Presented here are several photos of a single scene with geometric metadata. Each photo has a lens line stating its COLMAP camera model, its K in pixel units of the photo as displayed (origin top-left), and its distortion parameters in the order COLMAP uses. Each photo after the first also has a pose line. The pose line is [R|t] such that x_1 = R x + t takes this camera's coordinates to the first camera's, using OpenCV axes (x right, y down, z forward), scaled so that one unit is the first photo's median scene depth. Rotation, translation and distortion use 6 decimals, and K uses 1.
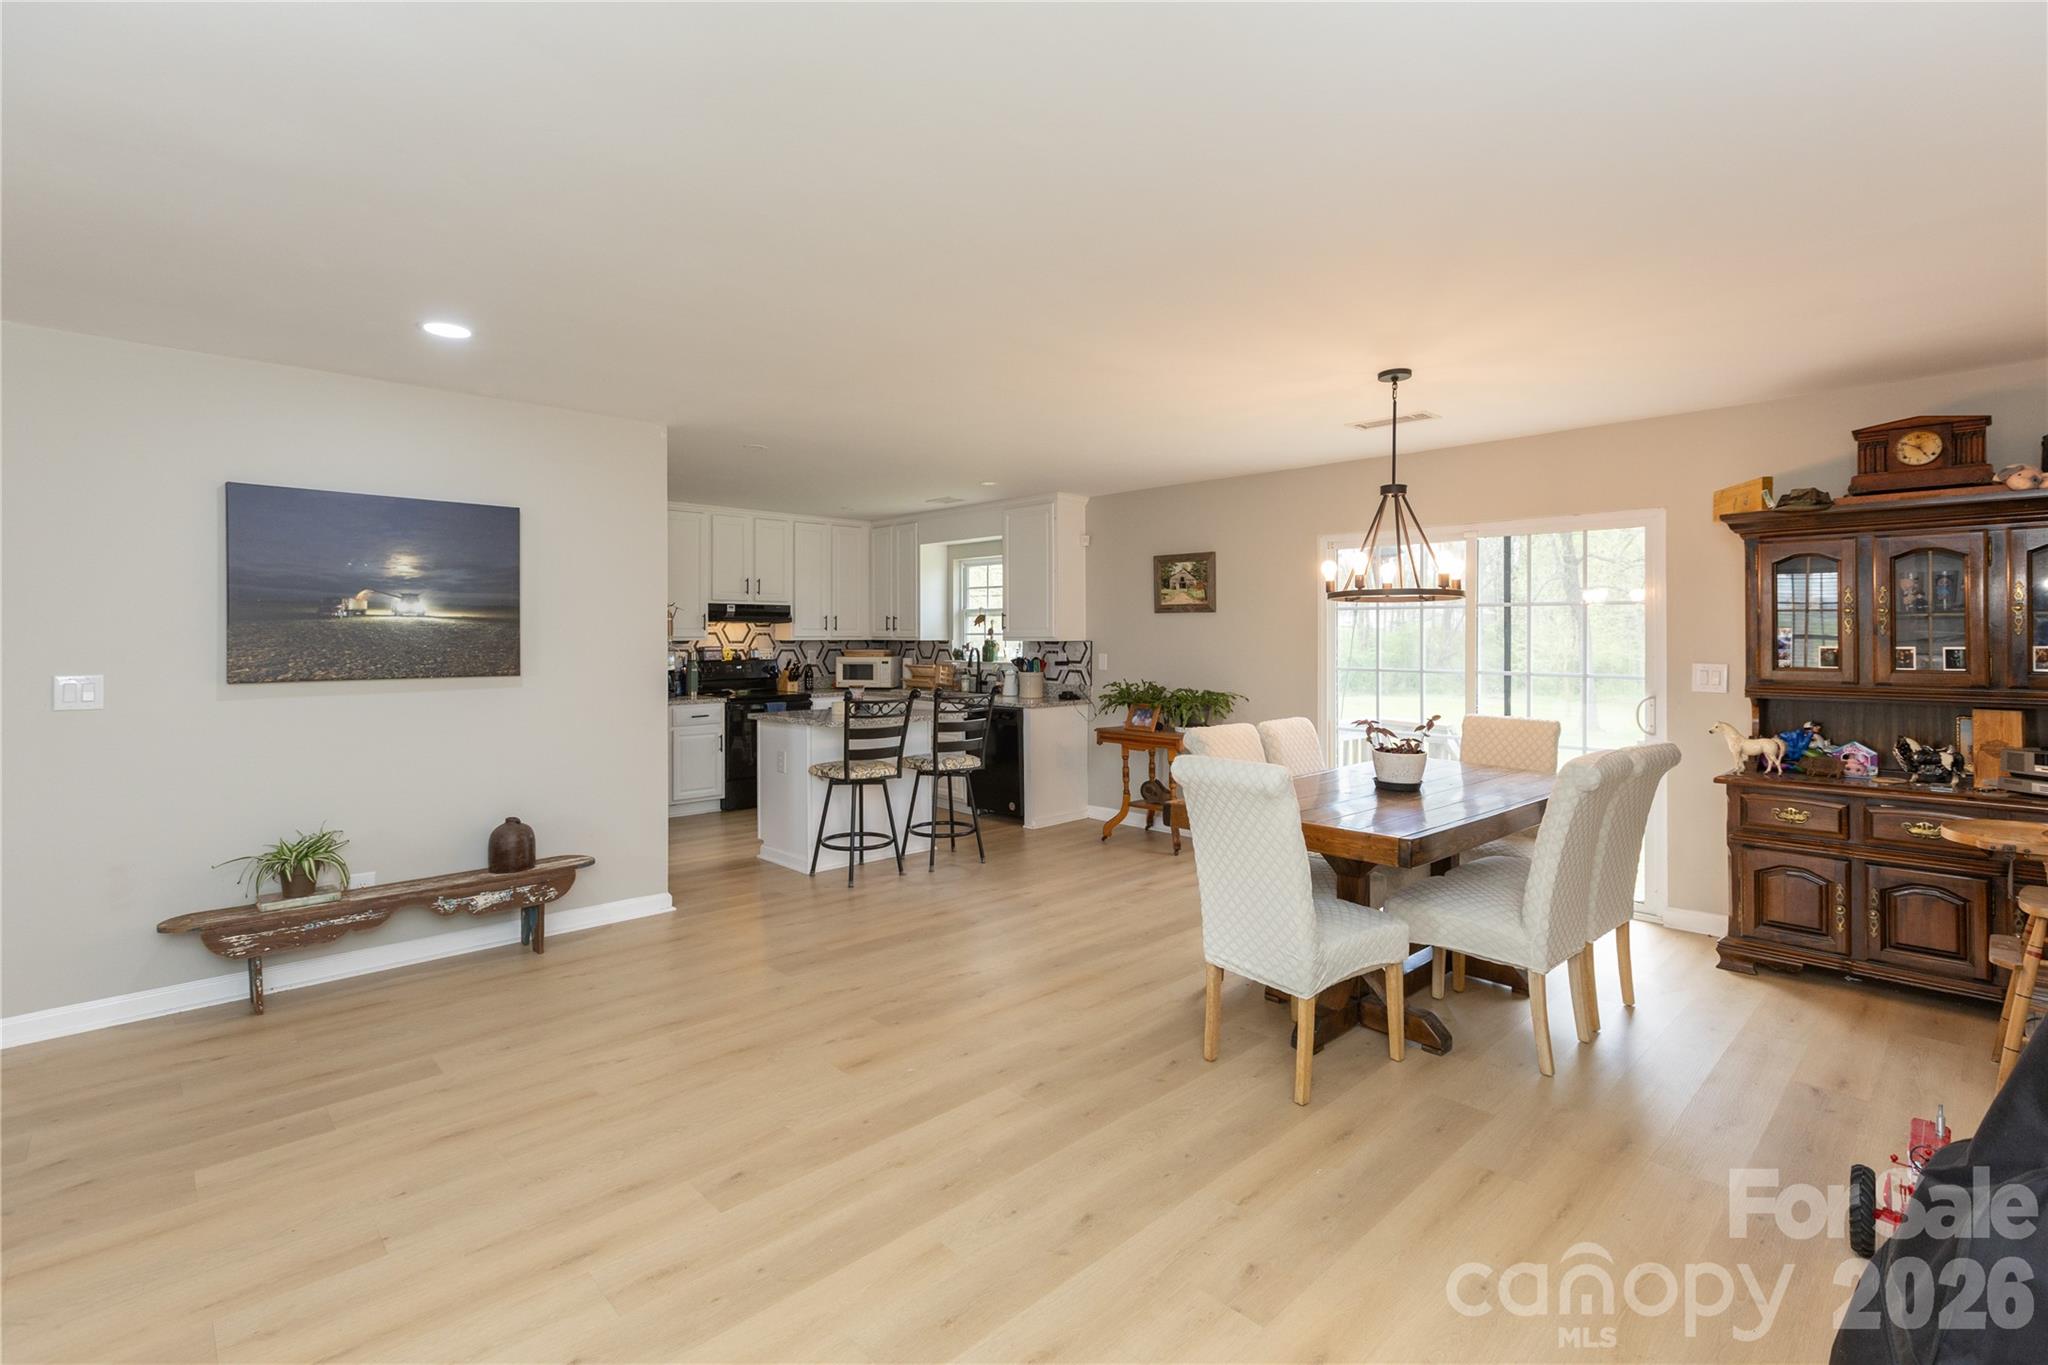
lens RADIAL K [[907.9, 0, 1065.9], [0, 907.9, 633.1], [0, 0, 1]] dist [-0.001119, -0.000280]
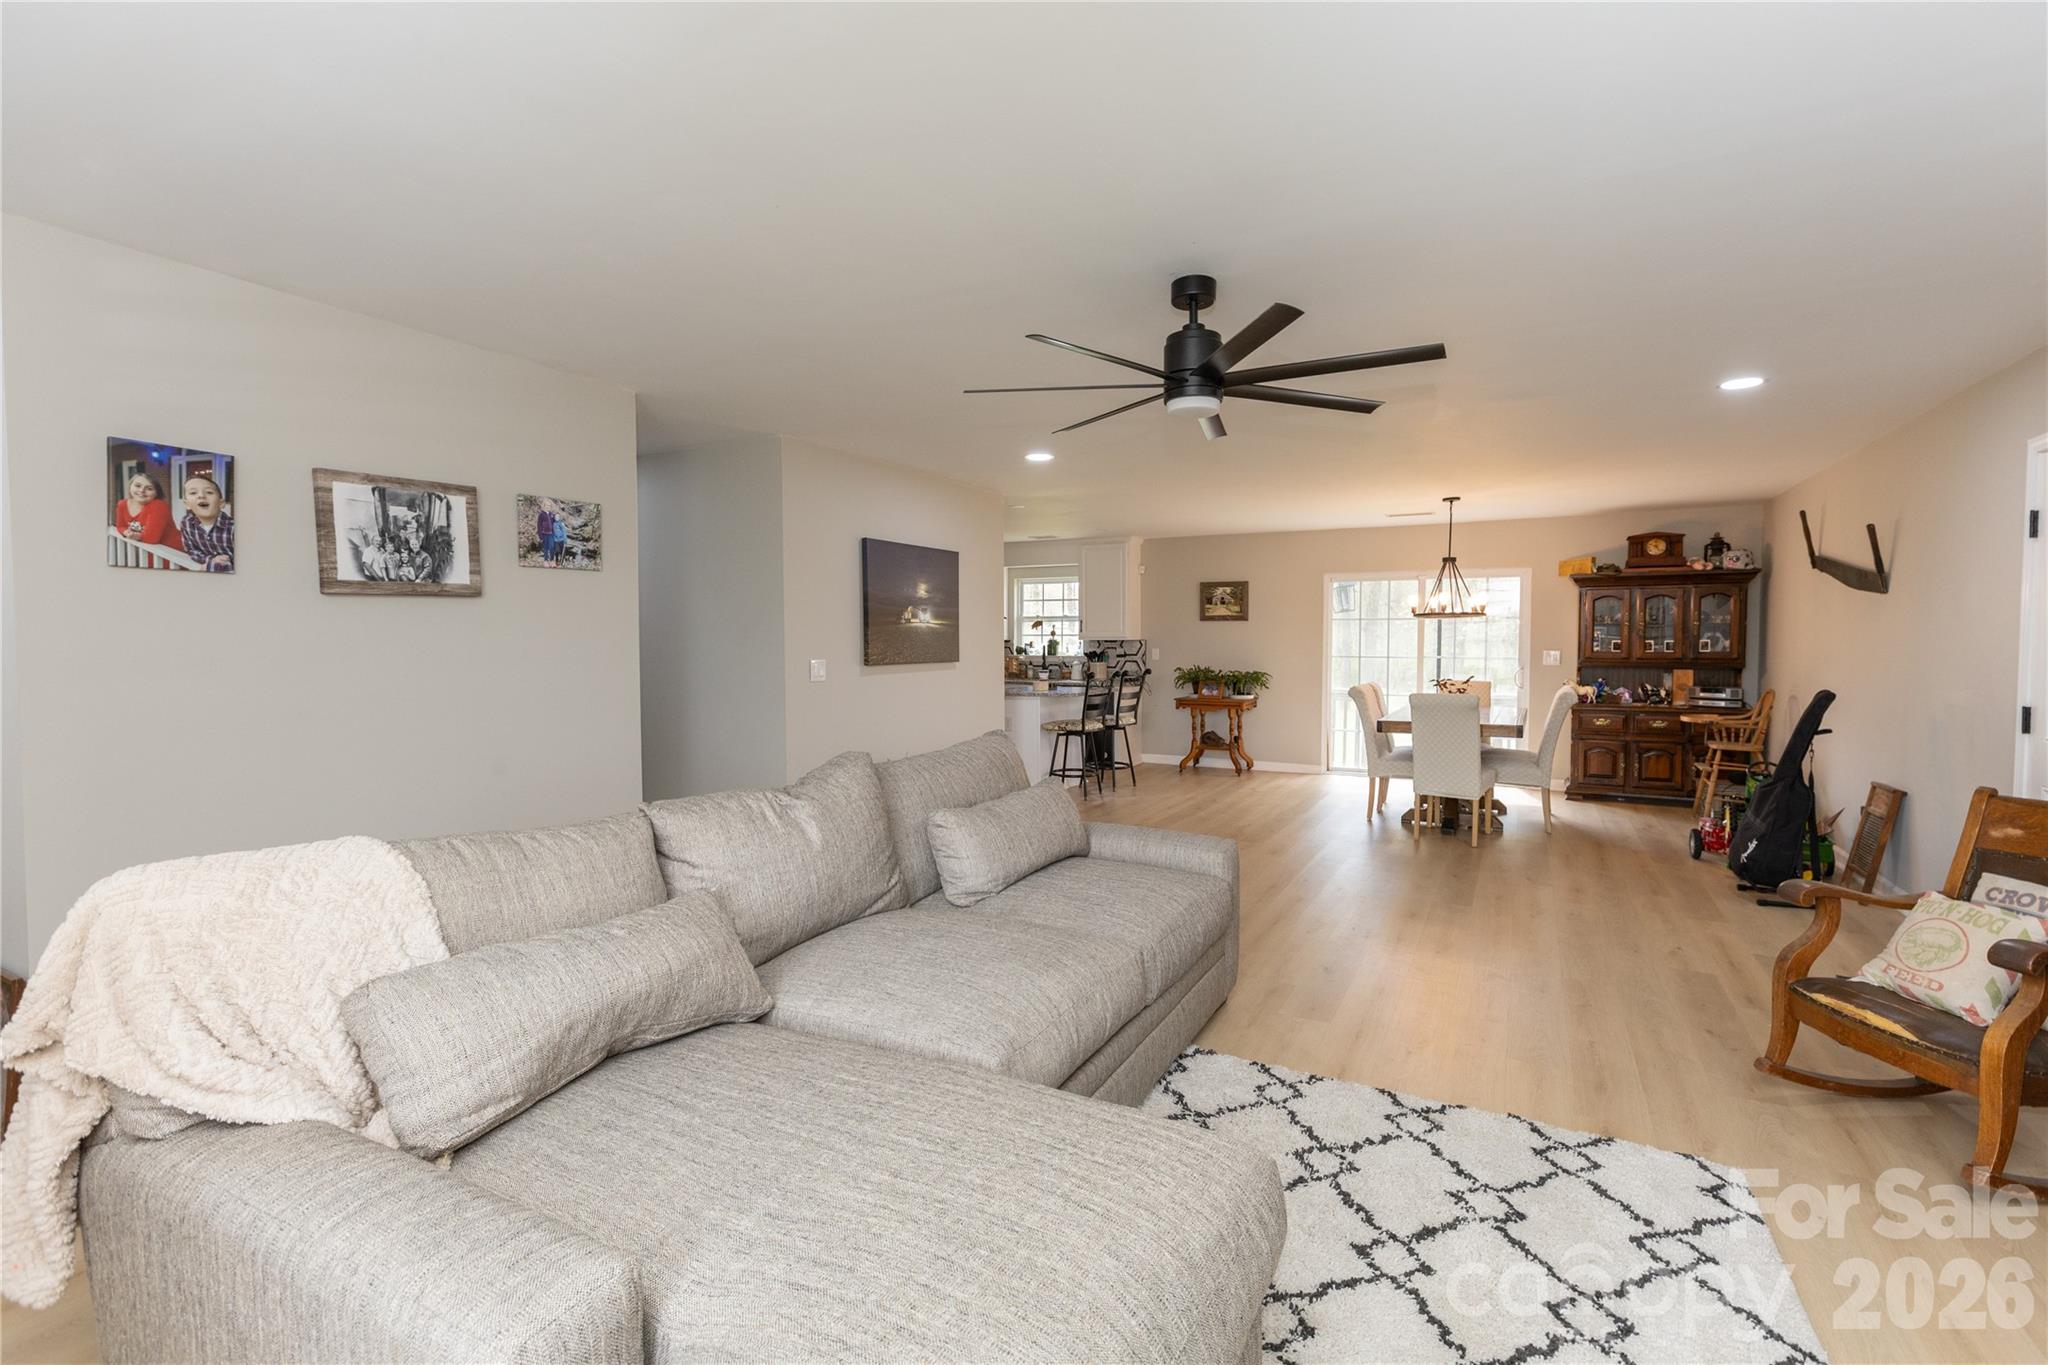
lens RADIAL K [[907.9, 0, 1021.1], [0, 907.9, 677.8], [0, 0, 1]] dist [-0.001119, -0.000280]
pose [[0.951893, -0.014331, 0.306096, -1.017245], [-0.000057, 0.998897, 0.046945, 0.001696], [-0.306431, -0.044704, 0.950843, -0.521188]]
